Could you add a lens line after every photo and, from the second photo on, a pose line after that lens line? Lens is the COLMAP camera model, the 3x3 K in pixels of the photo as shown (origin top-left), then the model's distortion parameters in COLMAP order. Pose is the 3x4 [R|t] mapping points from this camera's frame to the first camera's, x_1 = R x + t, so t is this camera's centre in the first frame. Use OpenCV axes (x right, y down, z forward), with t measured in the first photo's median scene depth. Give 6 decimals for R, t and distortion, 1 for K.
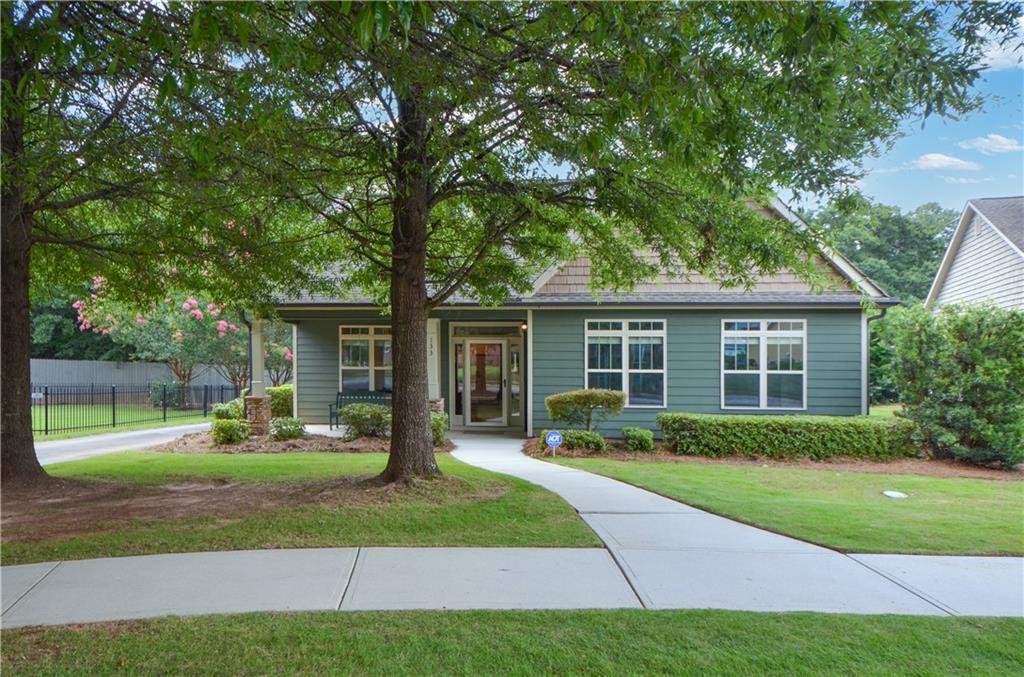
lens RADIAL K [[647.7, 0, 512.8], [0, 647.7, 345.3], [0, 0, 1]] dist [-0.001429, 0.000628]
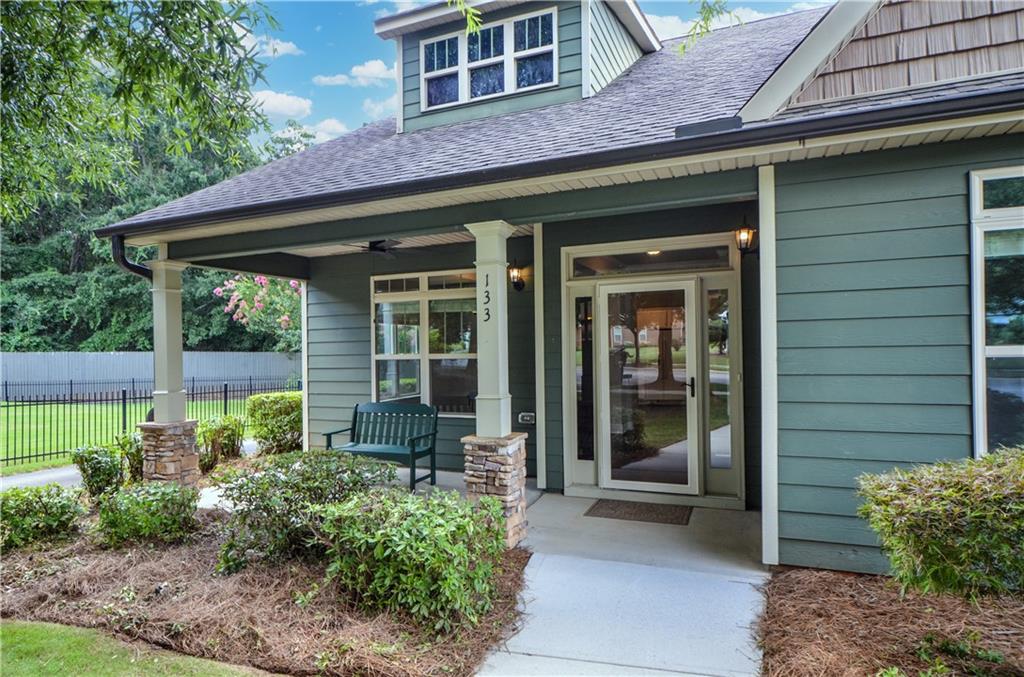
lens RADIAL K [[567.8, 0, 510.7], [0, 567.8, 335.7], [0, 0, 1]] dist [-0.006364, -0.000476]
pose [[0.946858, -0.032198, -0.320036, -0.007543], [0.034197, 0.999415, 0.000628, 0.025910], [0.319829, -0.011539, 0.947405, 0.687112]]
